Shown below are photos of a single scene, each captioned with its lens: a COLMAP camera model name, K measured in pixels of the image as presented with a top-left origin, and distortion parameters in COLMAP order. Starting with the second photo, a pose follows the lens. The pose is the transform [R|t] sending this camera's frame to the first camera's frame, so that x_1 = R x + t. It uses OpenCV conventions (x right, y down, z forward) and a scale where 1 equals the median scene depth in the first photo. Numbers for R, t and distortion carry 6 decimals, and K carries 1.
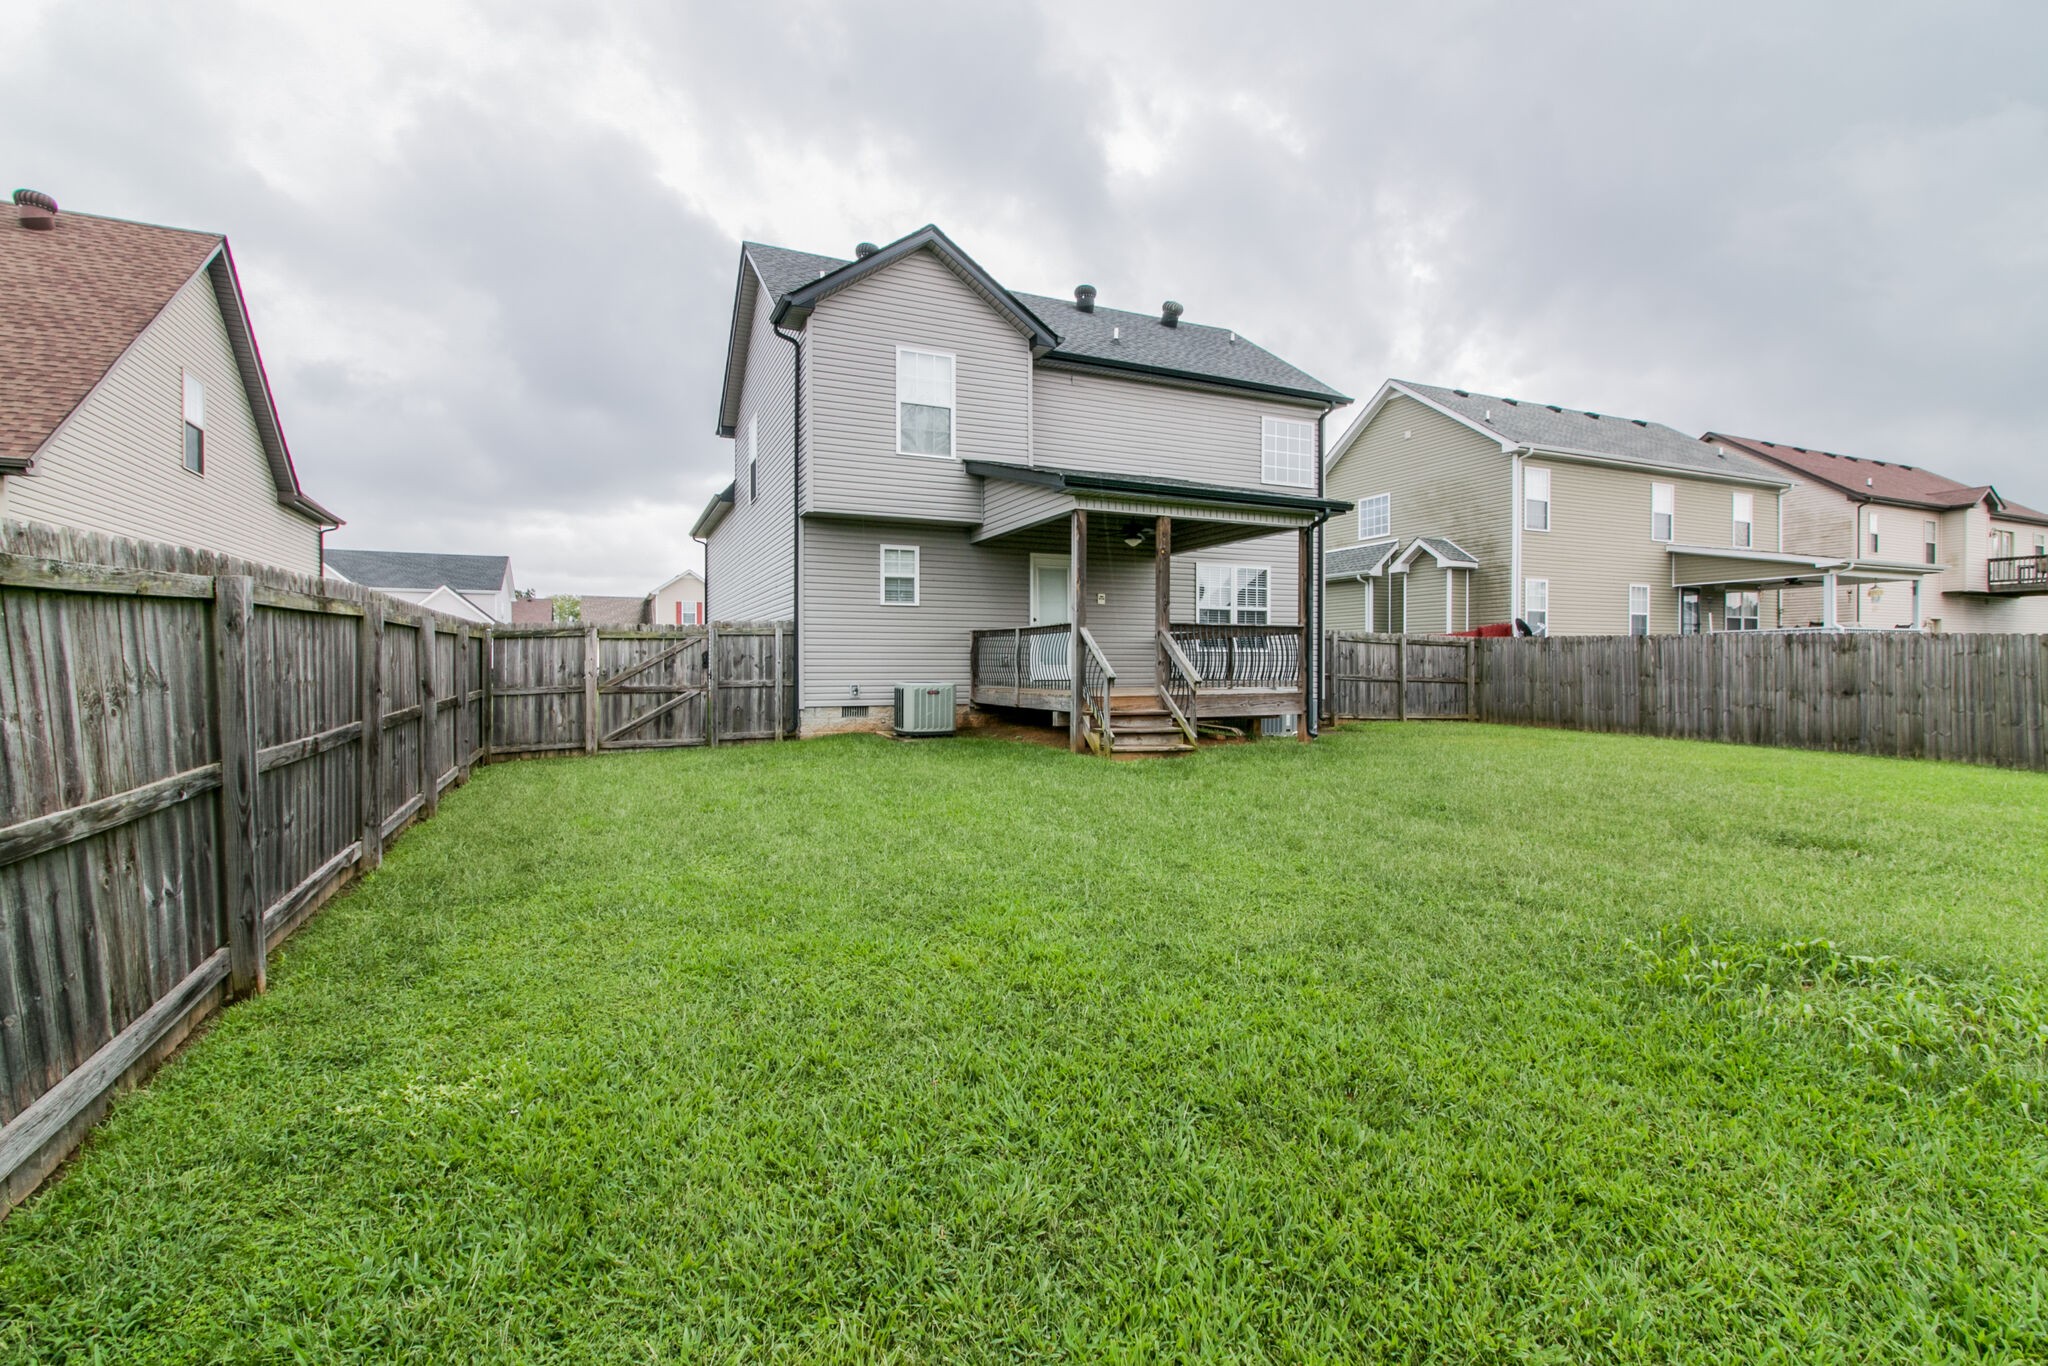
lens RADIAL K [[947.0, 0, 1021.3], [0, 947.0, 669.5], [0, 0, 1]] dist [0.002765, -0.001914]
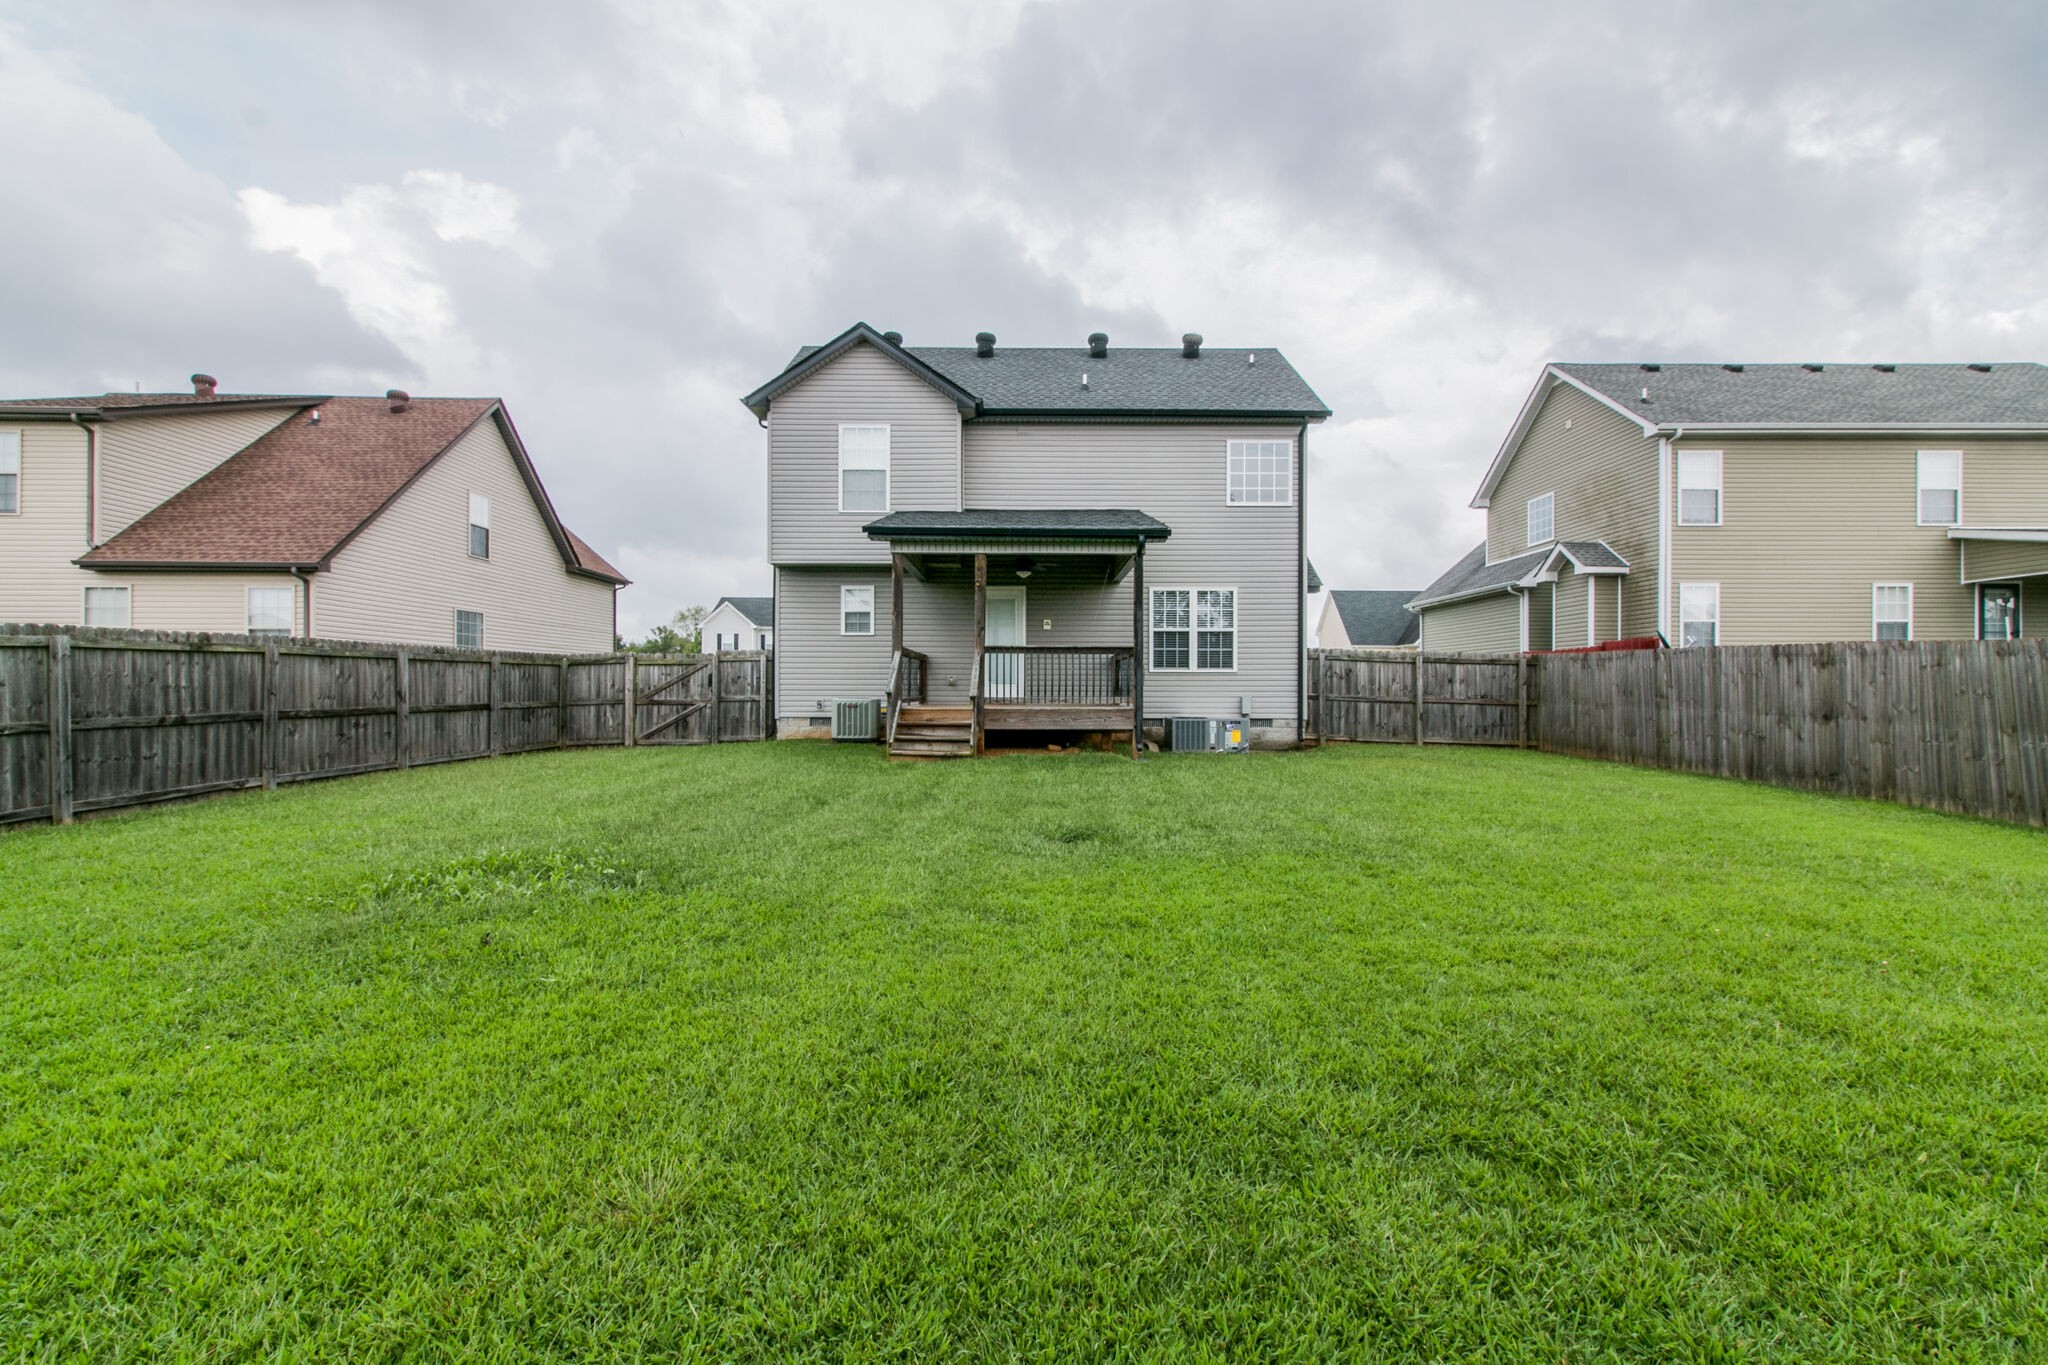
lens RADIAL K [[947.0, 0, 1022.8], [0, 947.0, 692.6], [0, 0, 1]] dist [0.002765, -0.001914]
pose [[0.909040, 0.002658, -0.416700, 0.567528], [-0.003703, 0.999992, -0.001700, 0.007651], [0.416692, 0.003088, 0.909042, -0.017941]]
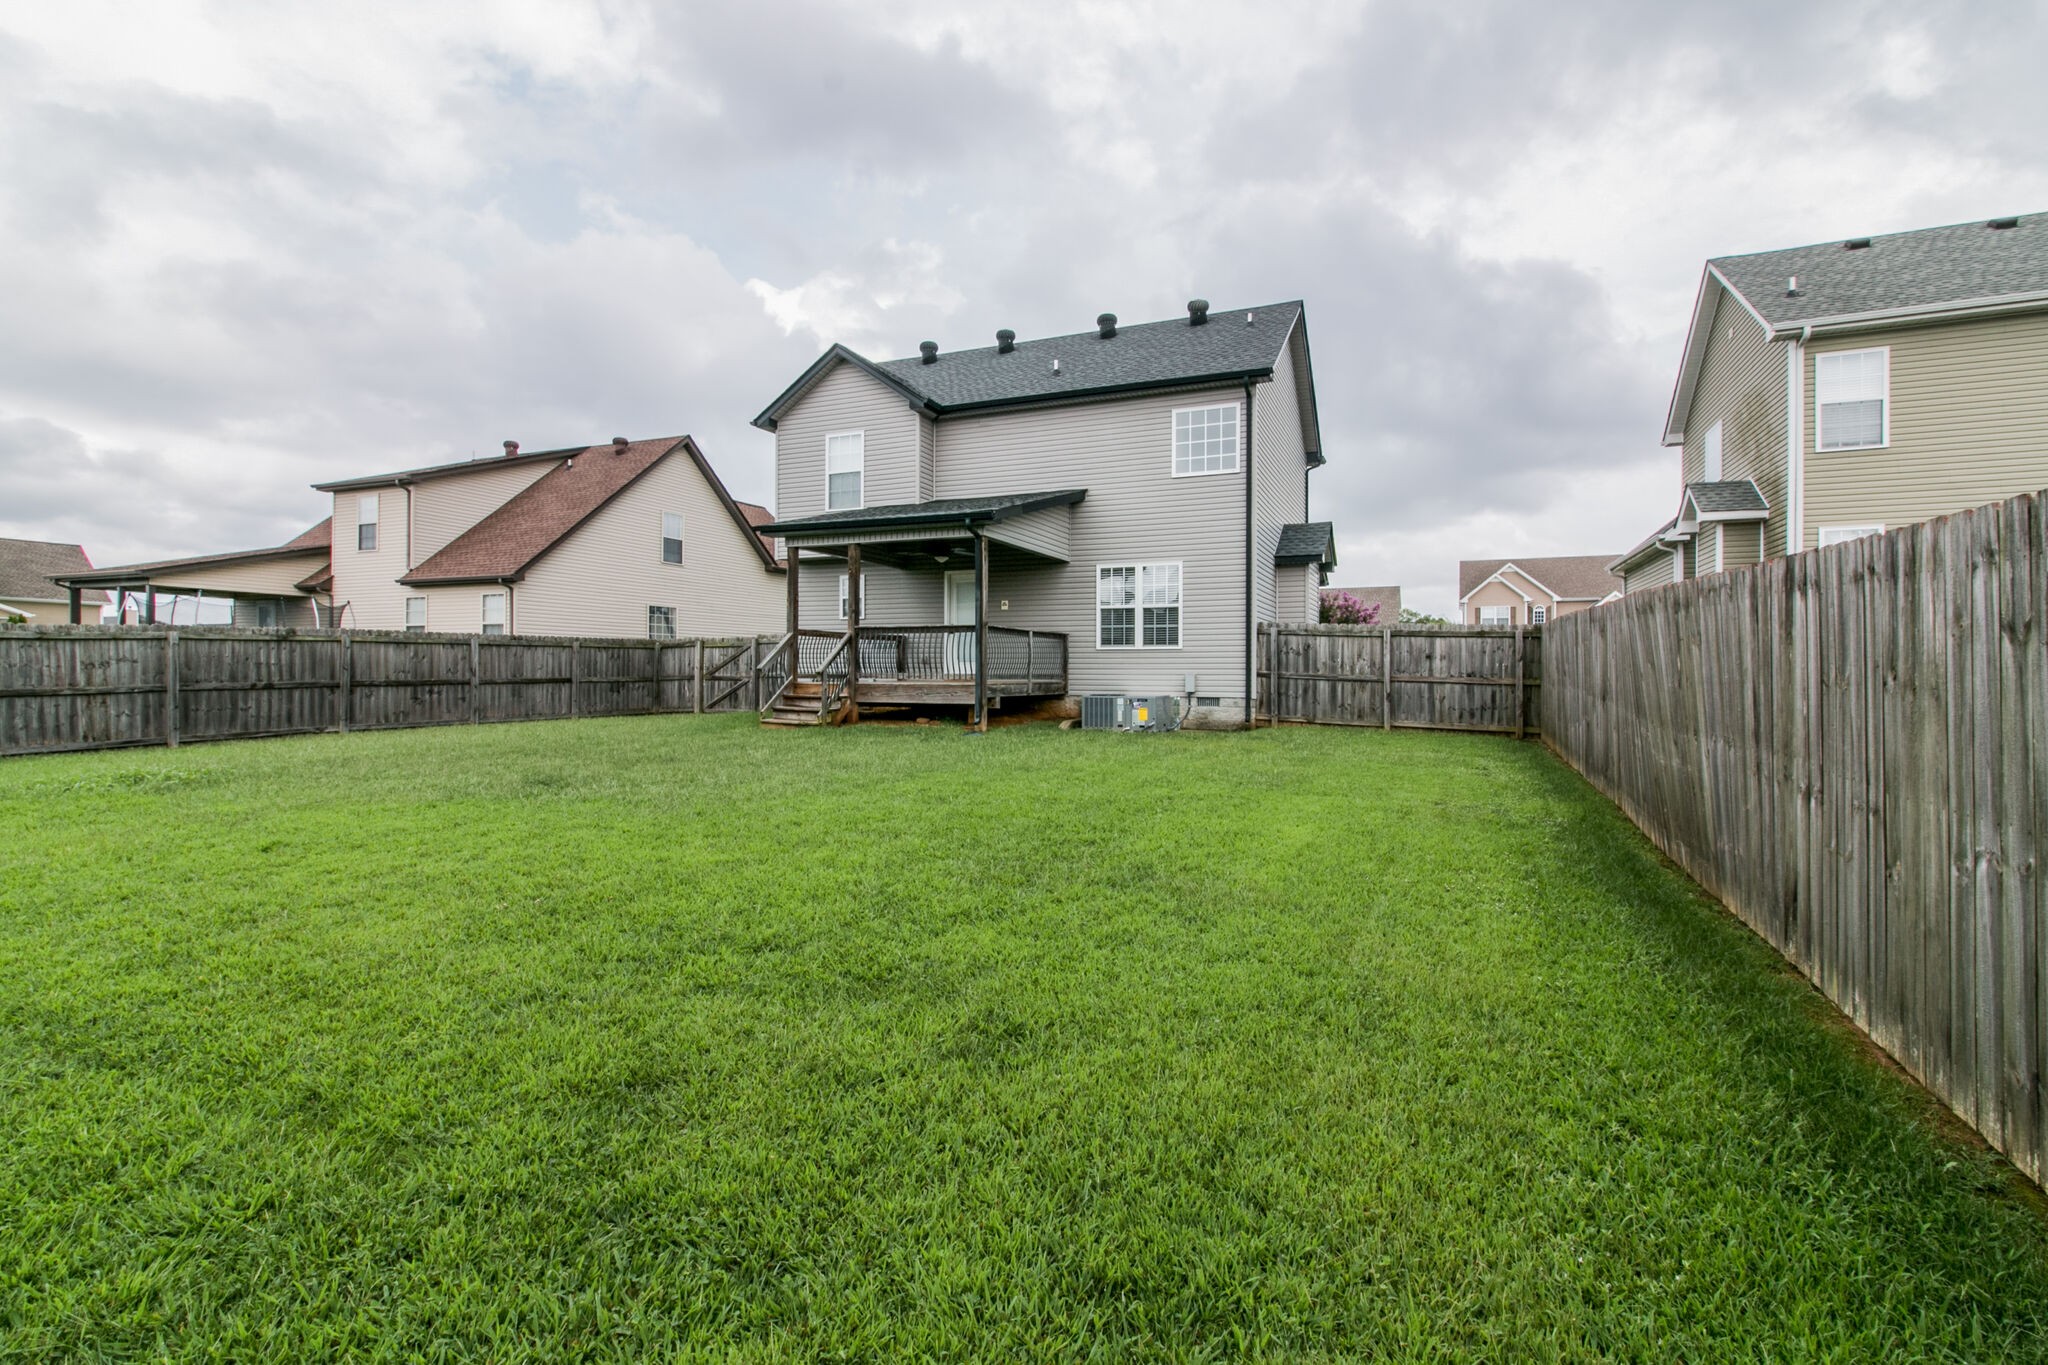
lens RADIAL K [[947.0, 0, 1024.5], [0, 947.0, 669.9], [0, 0, 1]] dist [0.002765, -0.001914]
pose [[0.663998, 0.000578, -0.747734, 1.055479], [-0.006292, 0.999969, -0.004814, 0.011180], [0.747708, 0.007901, 0.663981, 0.273099]]
